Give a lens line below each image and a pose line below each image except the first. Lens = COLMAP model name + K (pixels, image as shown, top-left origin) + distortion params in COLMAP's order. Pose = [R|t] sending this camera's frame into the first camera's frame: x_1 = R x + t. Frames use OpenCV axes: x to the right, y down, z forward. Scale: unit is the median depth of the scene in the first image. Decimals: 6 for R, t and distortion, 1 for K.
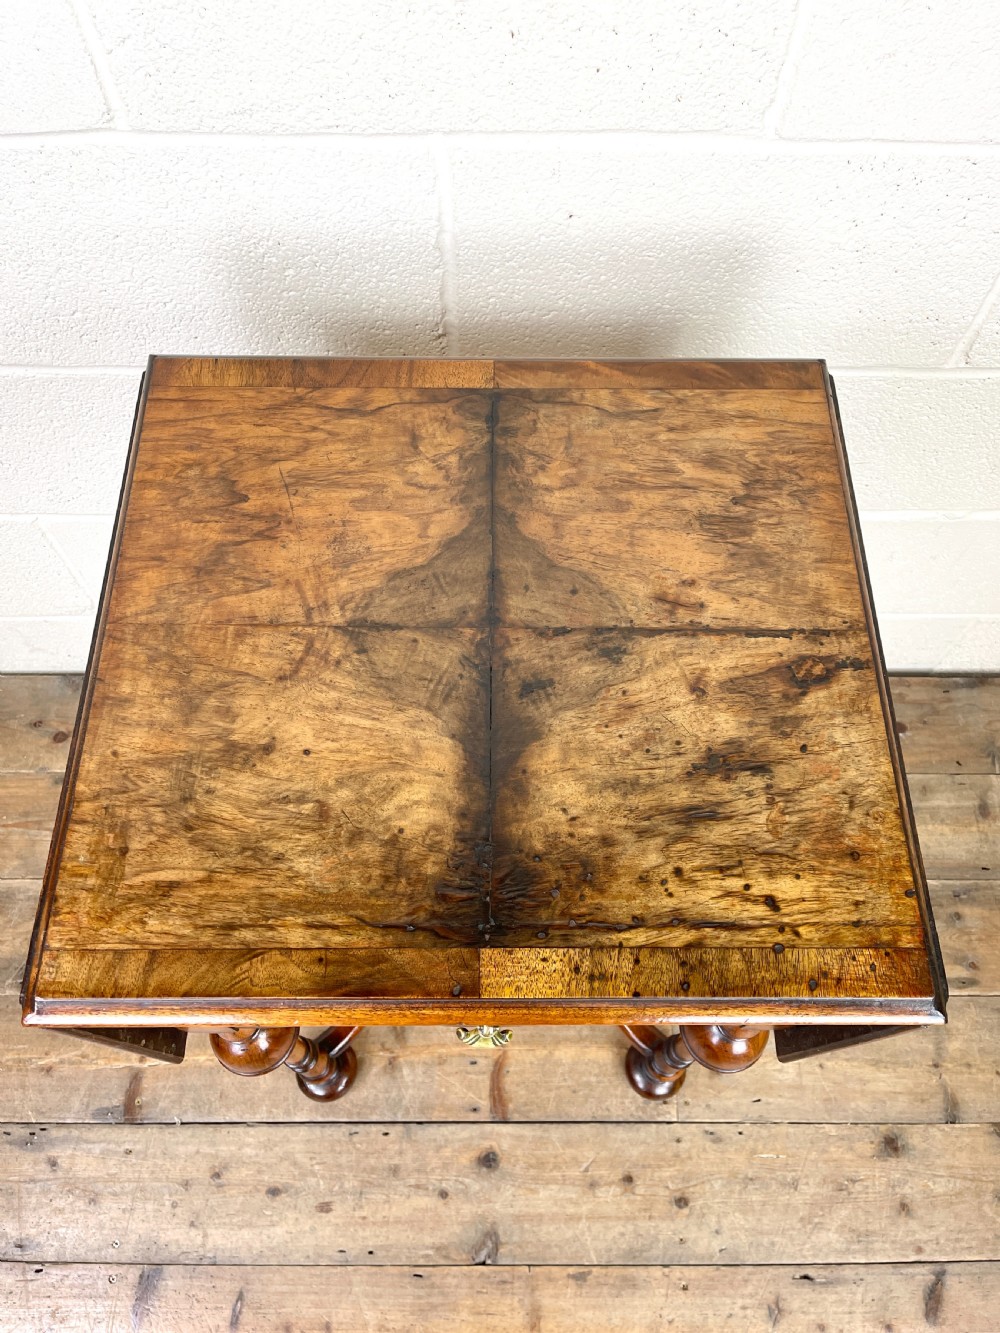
lens RADIAL K [[1019.4, 0, 492.9], [0, 1019.4, 694.9], [0, 0, 1]] dist [0.067981, -0.104587]
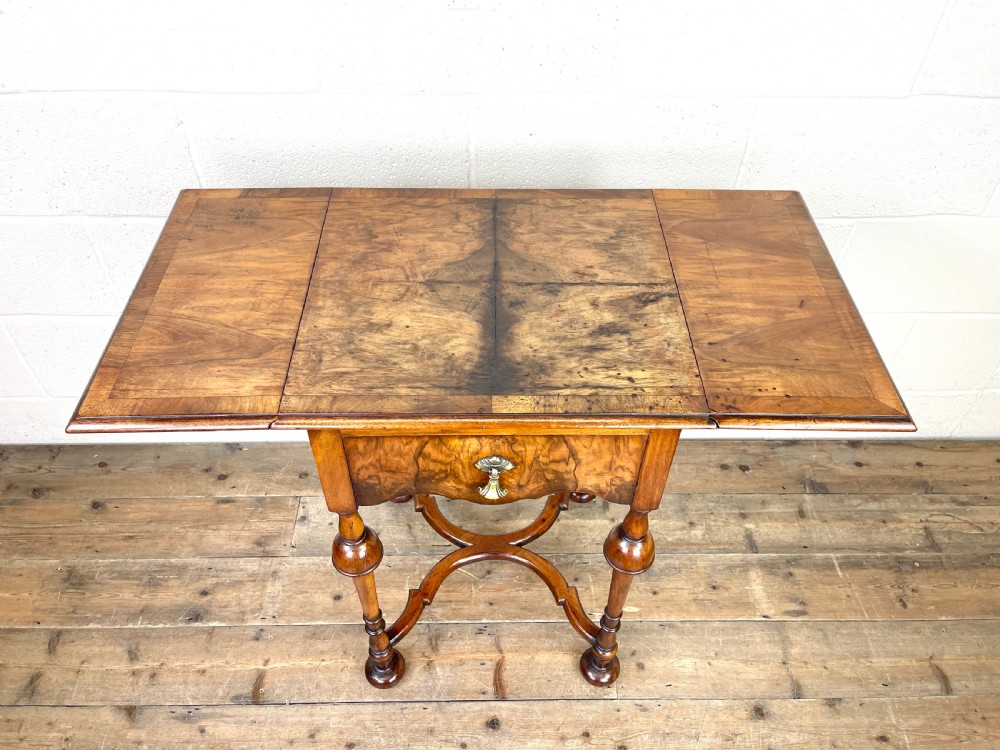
lens RADIAL K [[764.8, 0, 498.4], [0, 764.8, 388.0], [0, 0, 1]] dist [0.067981, -0.104587]
pose [[0.999902, -0.005679, 0.012757, -0.008644], [0.009119, 0.957409, -0.288591, 0.318662], [-0.010575, 0.288679, 0.957368, -0.233175]]
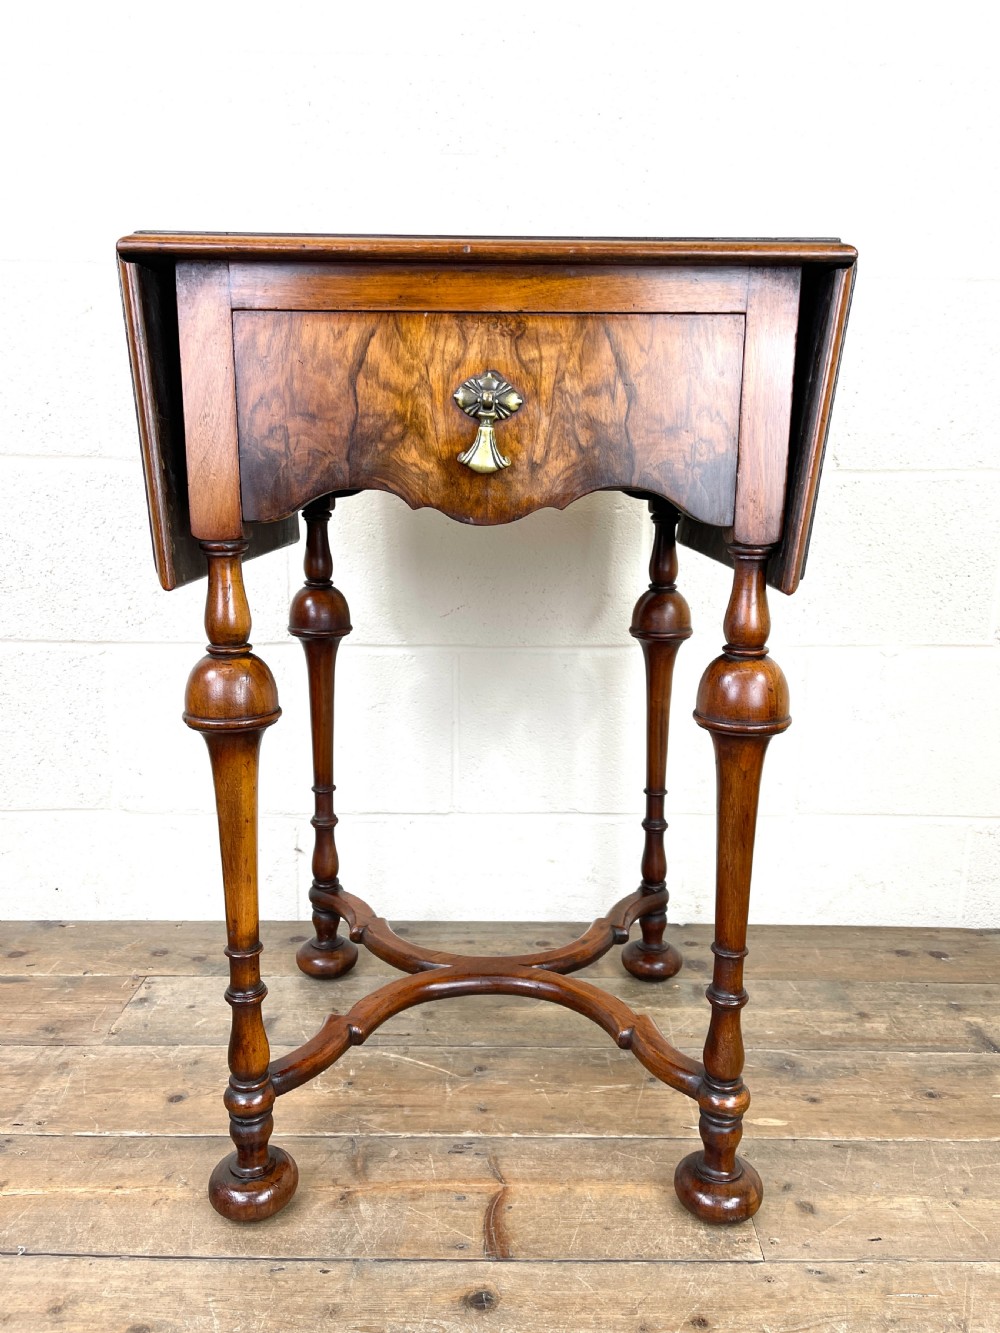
lens RADIAL K [[1019.4, 0, 500.7], [0, 1019.4, 665.1], [0, 0, 1]] dist [0.067981, -0.104587]
pose [[0.999977, 0.006608, -0.001350, 0.006956], [-0.005068, 0.604132, -0.796868, 0.752686], [-0.004450, 0.796857, 0.604152, 0.304447]]
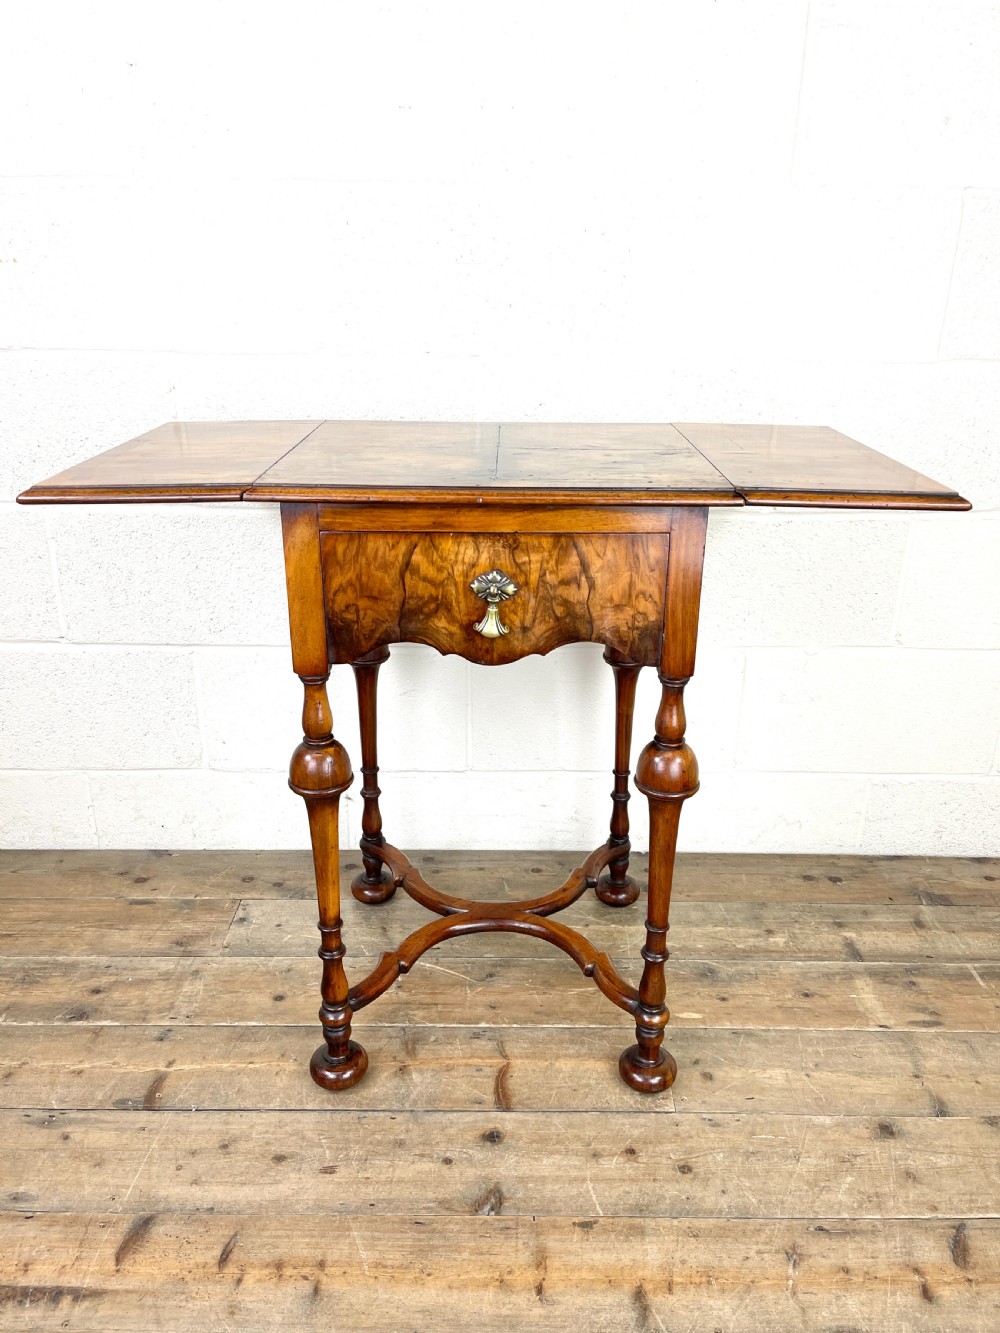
lens RADIAL K [[1019.4, 0, 494.3], [0, 1019.4, 674.0], [0, 0, 1]] dist [0.067981, -0.104587]
pose [[0.999947, 0.002940, -0.009880, 0.006593], [-0.008830, 0.738885, -0.673774, 0.830092], [0.005320, 0.673825, 0.738871, -0.065498]]
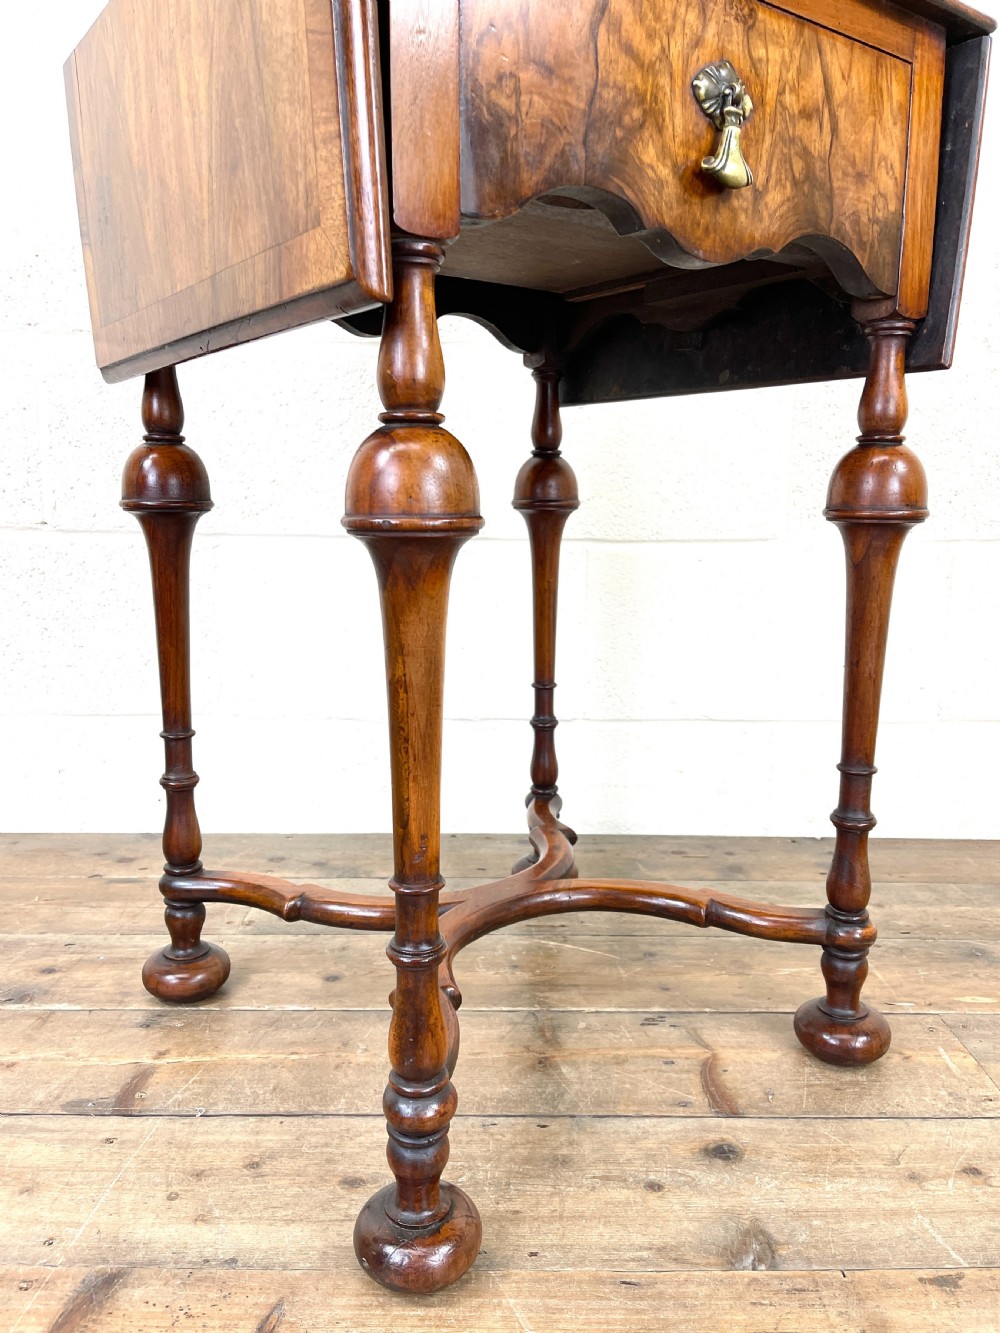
lens RADIAL K [[1019.4, 0, 499.2], [0, 1019.4, 670.5], [0, 0, 1]] dist [0.067981, -0.104587]
pose [[0.999975, 0.006367, 0.003101, -0.139465], [-0.001215, 0.585616, -0.810588, 0.794281], [-0.006977, 0.810564, 0.585609, 0.454023]]
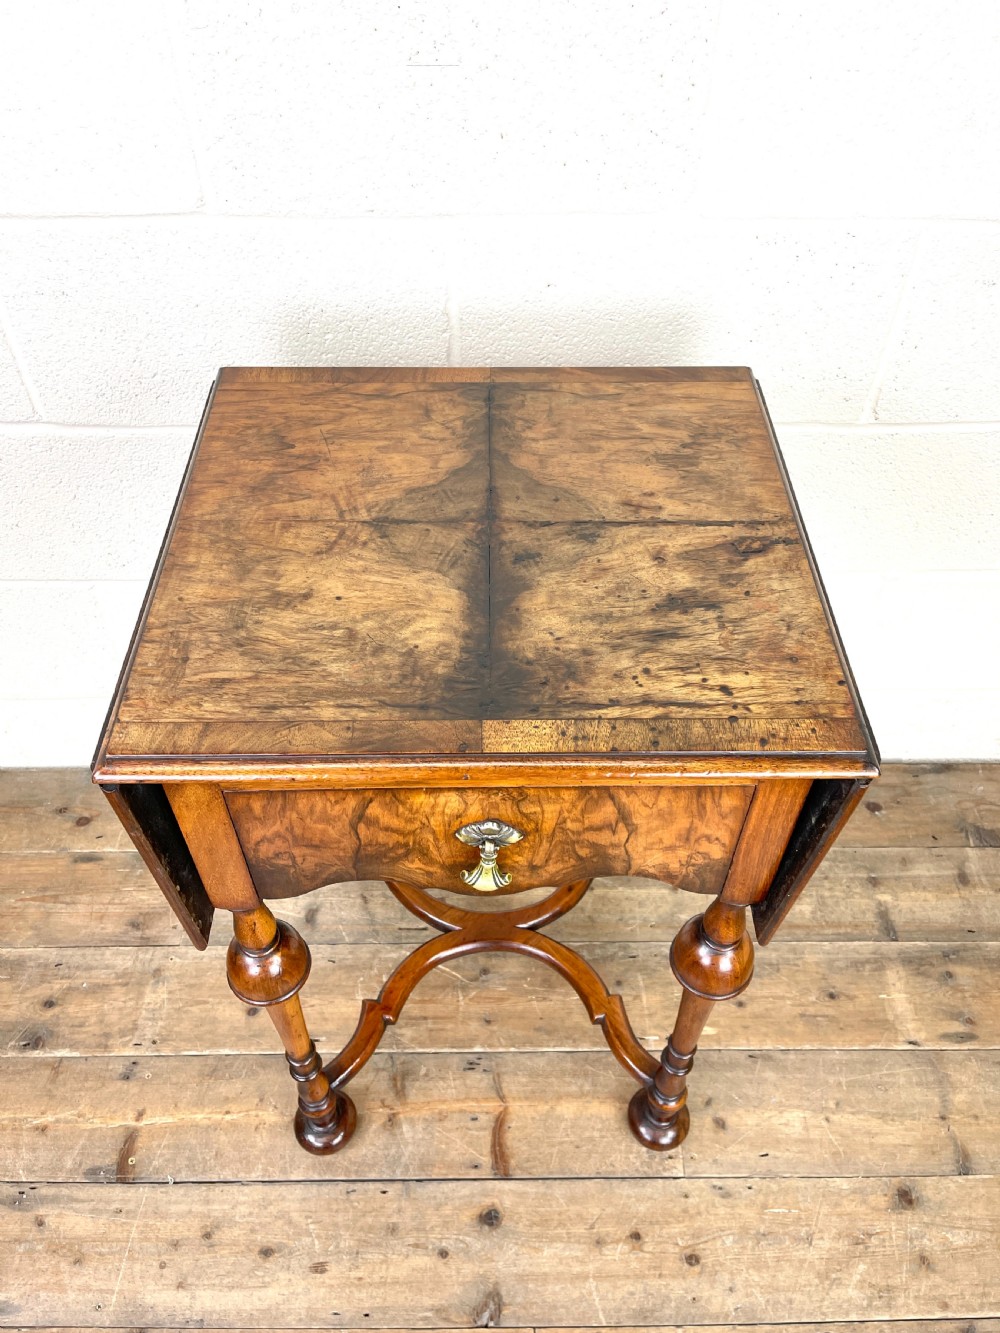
lens RADIAL K [[1019.4, 0, 490.2], [0, 1019.4, 679.7], [0, 0, 1]] dist [0.067981, -0.104587]
pose [[0.999972, -0.007463, 0.000945, -0.001890], [0.007427, 0.959420, -0.281883, 0.250036], [0.001197, 0.281882, 0.959448, -0.069523]]
